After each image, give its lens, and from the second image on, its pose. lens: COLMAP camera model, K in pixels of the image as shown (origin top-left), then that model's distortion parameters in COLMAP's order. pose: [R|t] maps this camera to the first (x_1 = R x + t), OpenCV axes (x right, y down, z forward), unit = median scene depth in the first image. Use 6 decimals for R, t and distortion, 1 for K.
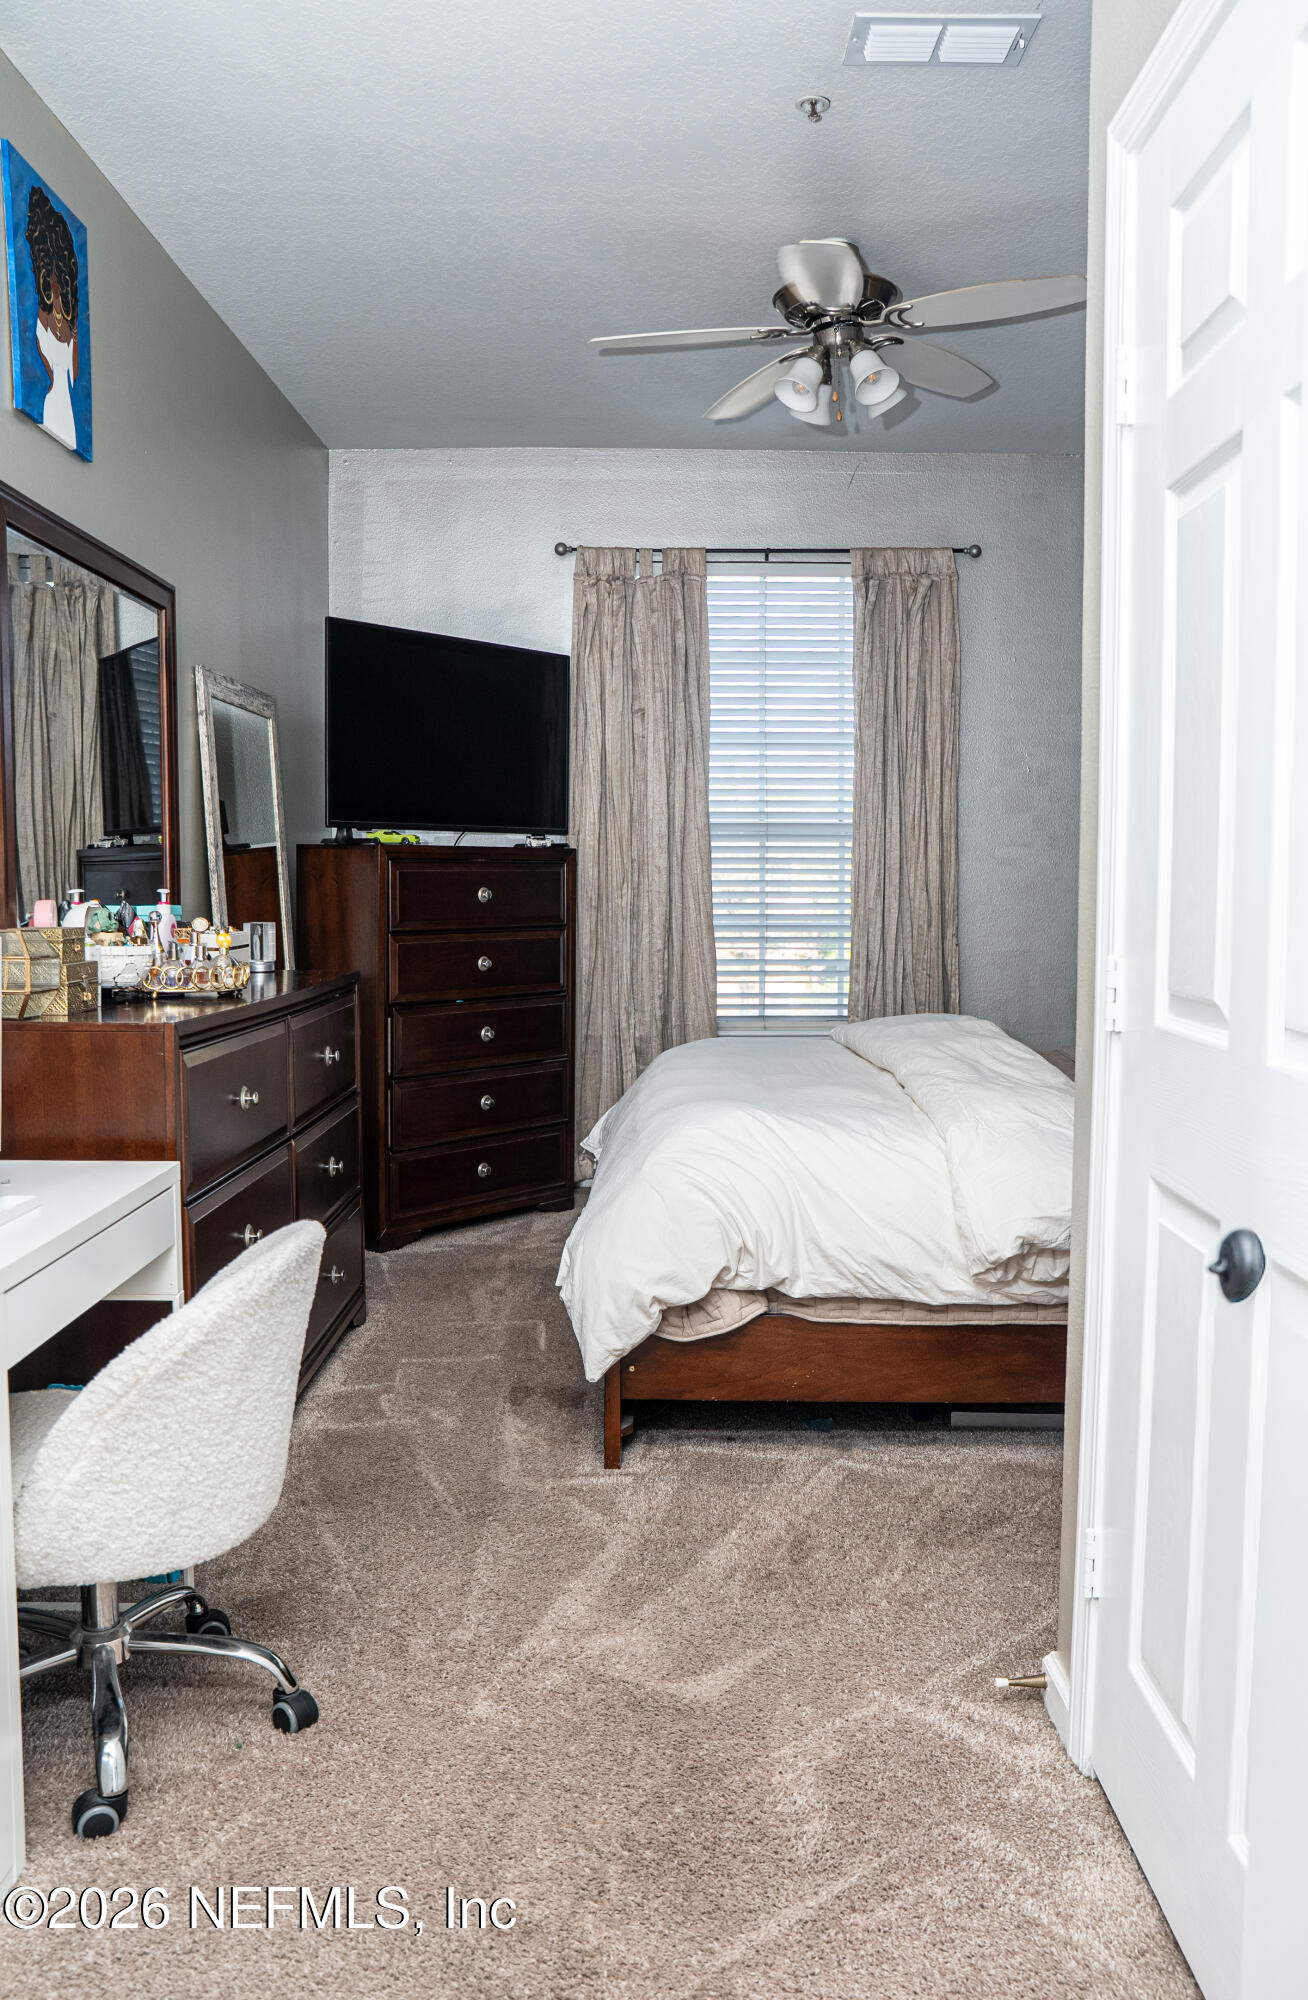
lens RADIAL K [[1583.6, 0, 659.3], [0, 1583.6, 1045.0], [0, 0, 1]] dist [-0.001576, 0.001216]
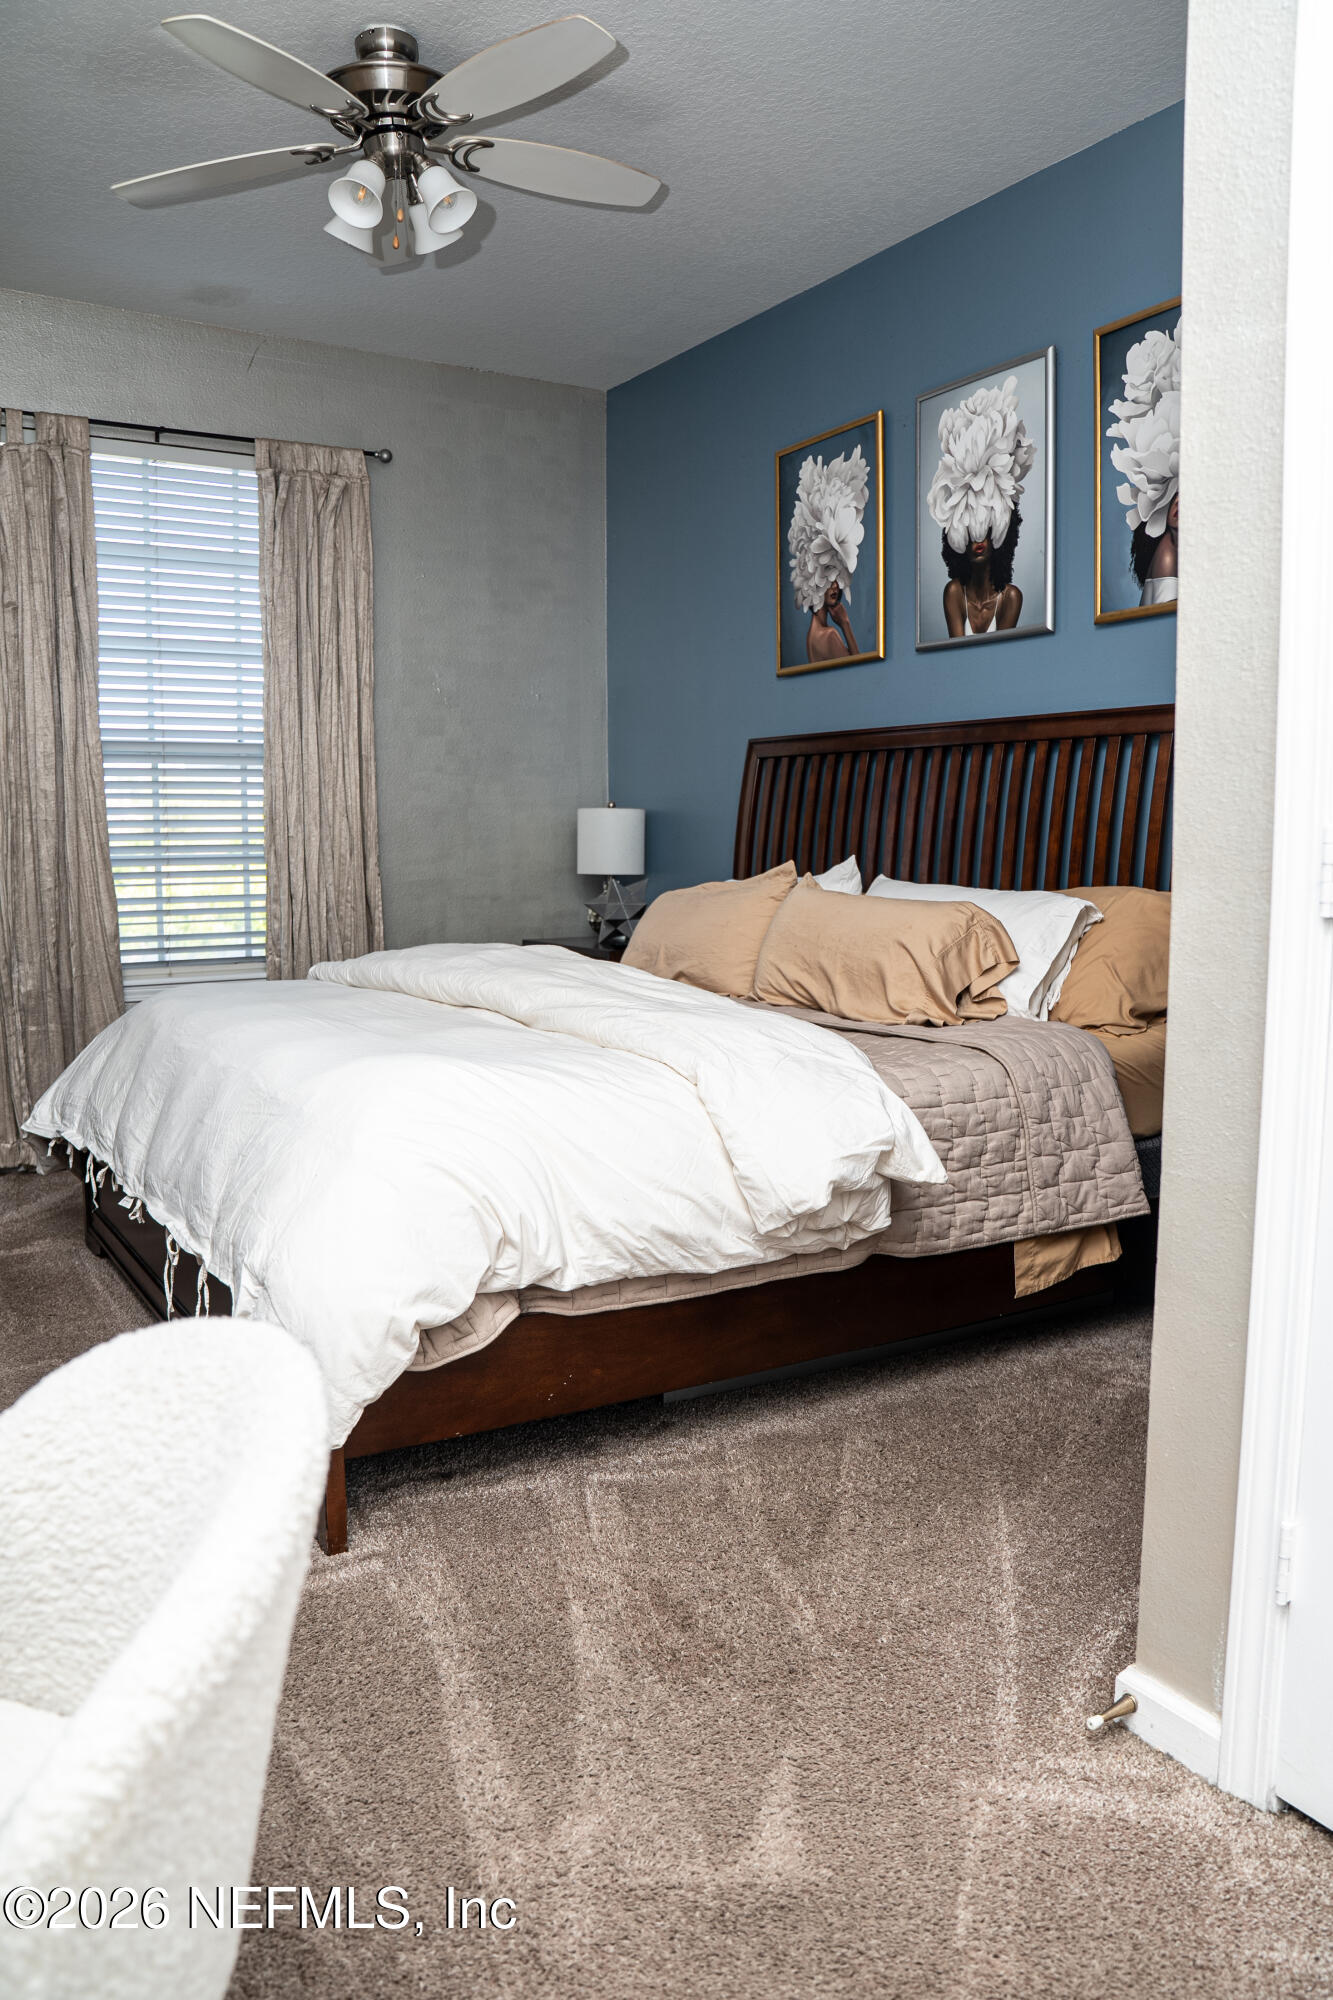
lens RADIAL K [[1489.5, 0, 666.5], [0, 1489.5, 1000.0], [0, 0, 1]] dist [-0.051392, 0.009749]
pose [[0.864856, -0.064623, 0.497843, -0.115322], [0.059497, 0.997885, 0.026172, -0.001992], [-0.498481, 0.006986, 0.866872, 0.158475]]
